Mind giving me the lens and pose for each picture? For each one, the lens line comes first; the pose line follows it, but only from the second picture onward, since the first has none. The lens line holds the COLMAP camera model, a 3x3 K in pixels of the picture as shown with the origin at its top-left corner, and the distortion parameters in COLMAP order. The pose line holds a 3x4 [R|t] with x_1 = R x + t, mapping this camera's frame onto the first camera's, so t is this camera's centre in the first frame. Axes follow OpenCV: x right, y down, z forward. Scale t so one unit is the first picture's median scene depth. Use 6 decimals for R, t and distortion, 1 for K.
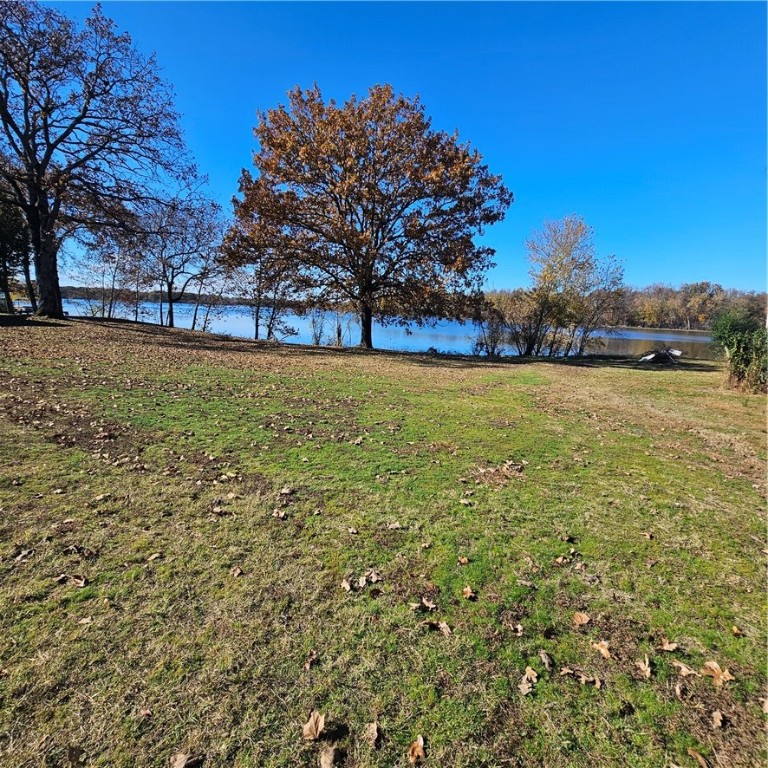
lens RADIAL K [[414.2, 0, 388.7], [0, 414.2, 384.9], [0, 0, 1]] dist [-0.002225, -0.000614]
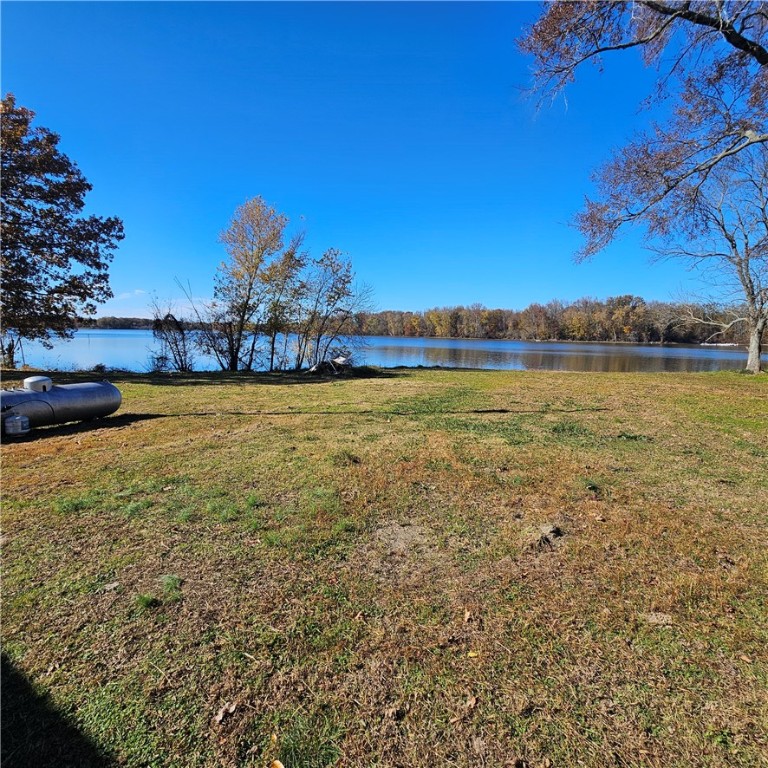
lens RADIAL K [[409.4, 0, 385.1], [0, 409.4, 384.3], [0, 0, 1]] dist [0.018767, -0.001238]
pose [[0.997509, -0.031393, 0.063174, 1.510807], [0.034407, 0.998293, -0.047204, 0.013632], [-0.061584, 0.049260, 0.996886, 0.402413]]
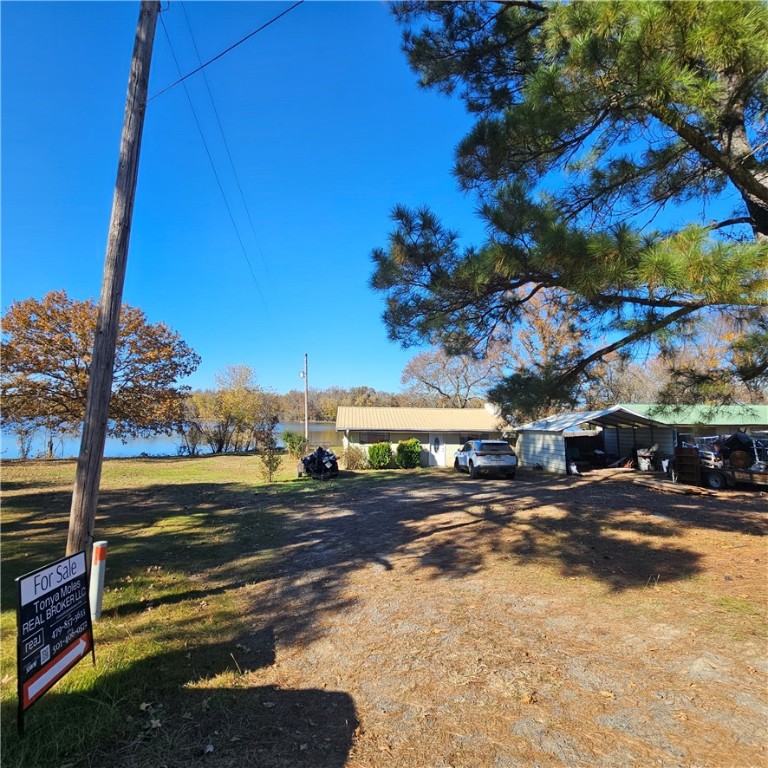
lens RADIAL K [[415.6, 0, 386.7], [0, 415.6, 384.0], [0, 0, 1]] dist [-0.001662, 0.000205]
pose [[0.785145, 0.018059, 0.619049, -0.289135], [0.124781, 0.974463, -0.186688, 0.108420], [-0.606611, 0.223822, 0.762841, -1.374061]]
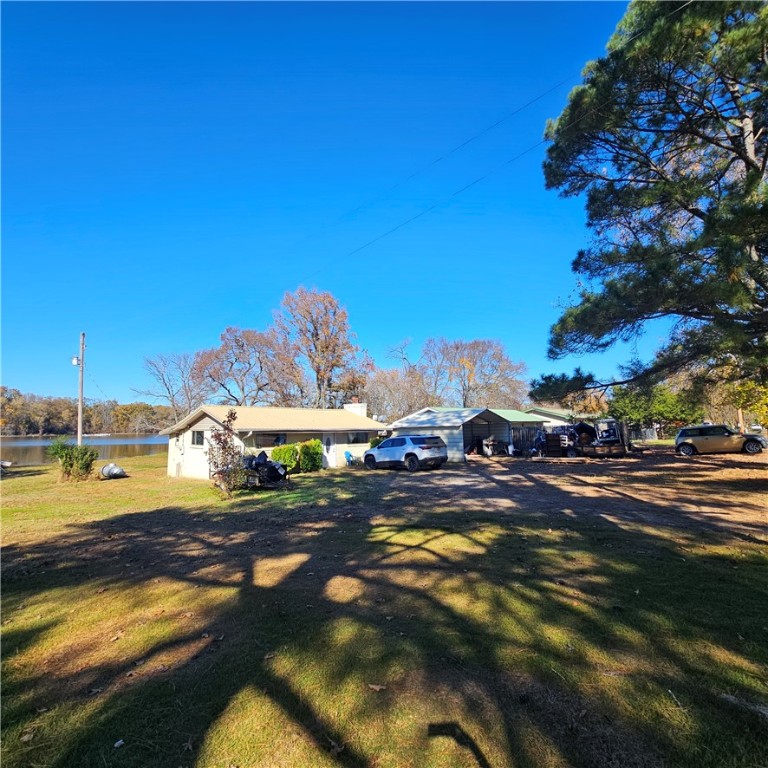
lens RADIAL K [[415.6, 0, 386.7], [0, 415.6, 384.0], [0, 0, 1]] dist [-0.001662, 0.000205]
pose [[0.174706, 0.059591, 0.982816, -0.665723], [0.180786, 0.979256, -0.091512, 0.011771], [-0.967881, 0.193667, 0.160309, -0.661135]]
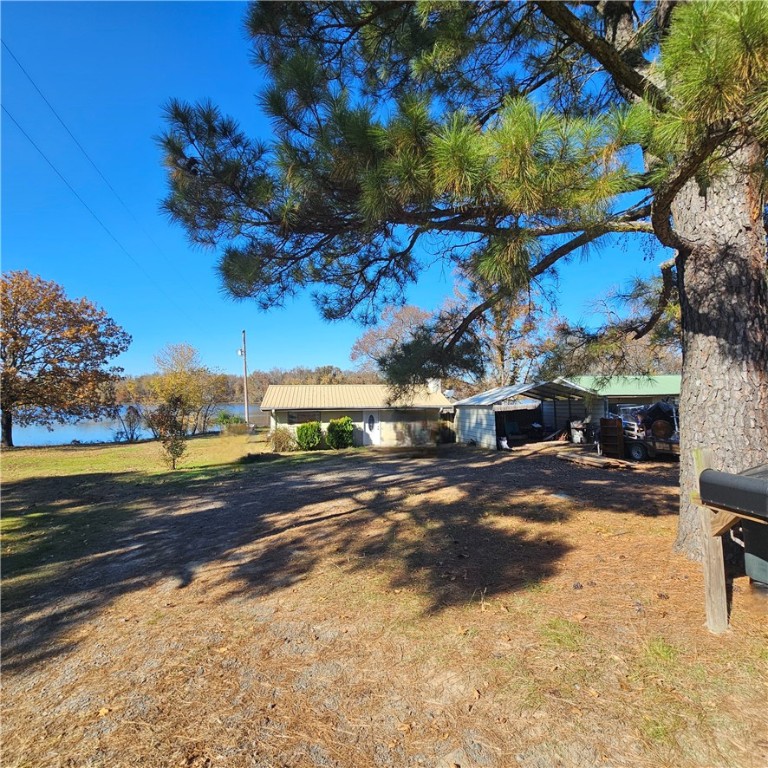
lens RADIAL K [[415.6, 0, 386.7], [0, 415.6, 384.0], [0, 0, 1]] dist [-0.001662, 0.000205]
pose [[0.736440, -0.030347, 0.675821, -0.109559], [0.156209, 0.979625, -0.126231, 0.124605], [-0.658220, 0.198531, 0.726176, -1.386646]]
